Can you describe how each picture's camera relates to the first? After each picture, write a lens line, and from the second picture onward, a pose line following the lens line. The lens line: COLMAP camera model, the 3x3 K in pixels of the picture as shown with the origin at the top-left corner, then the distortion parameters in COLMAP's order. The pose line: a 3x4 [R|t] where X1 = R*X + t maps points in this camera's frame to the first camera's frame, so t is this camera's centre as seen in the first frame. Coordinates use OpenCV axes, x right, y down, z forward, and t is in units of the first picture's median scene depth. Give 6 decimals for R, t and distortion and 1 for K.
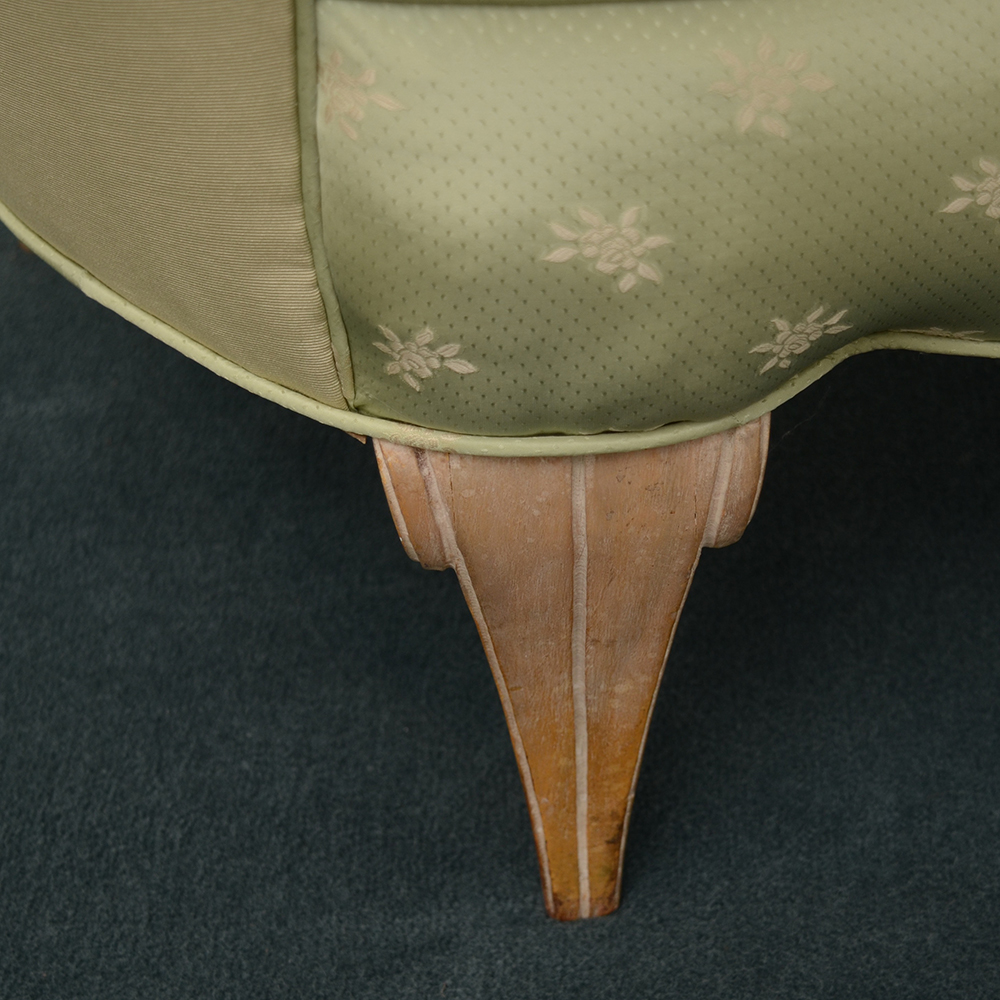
lens RADIAL K [[2124.4, 0, 569.5], [0, 2124.4, 502.6], [0, 0, 1]] dist [-0.034129, 0.157279]
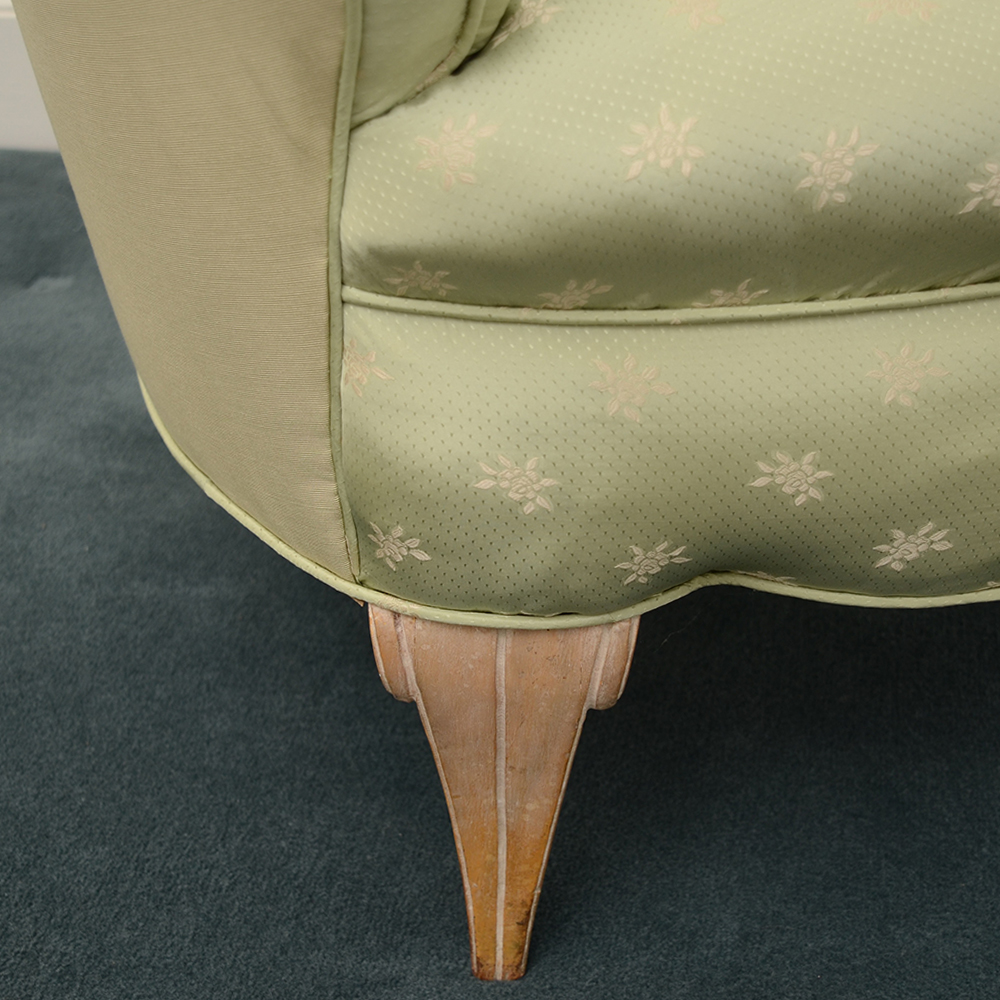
lens RADIAL K [[1666.2, 0, 521.4], [0, 1666.2, 478.6], [0, 0, 1]] dist [-0.047061, 0.037251]
pose [[0.987795, 0.100928, -0.118638, 0.119398], [-0.119866, 0.978948, -0.165208, 0.053459], [0.099466, 0.177412, 0.979097, -0.119001]]
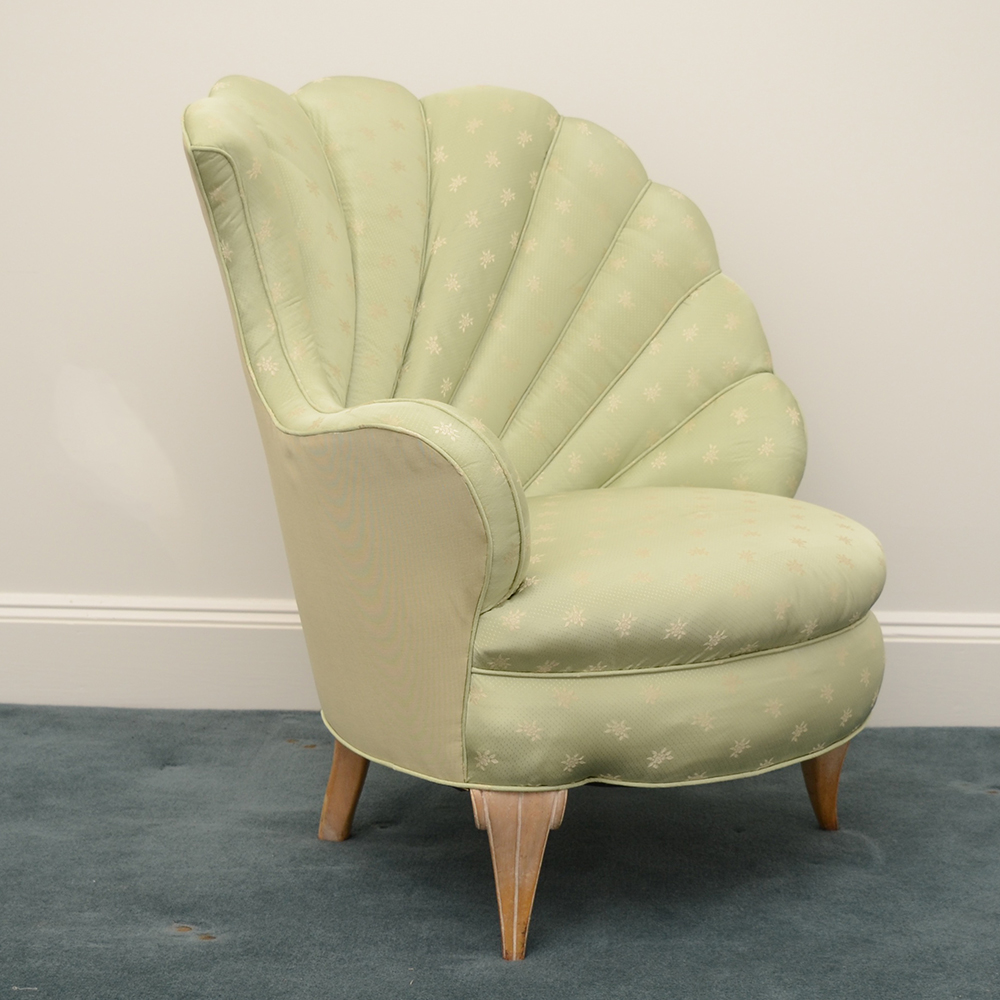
lens RADIAL K [[2046.0, 0, 565.8], [0, 2046.0, 499.0], [0, 0, 1]] dist [-0.005580, -0.163008]
pose [[0.998634, 0.050613, 0.012991, 0.010155], [-0.036568, 0.854513, -0.518141, 1.291083], [-0.037325, 0.516958, 0.855196, -2.258317]]
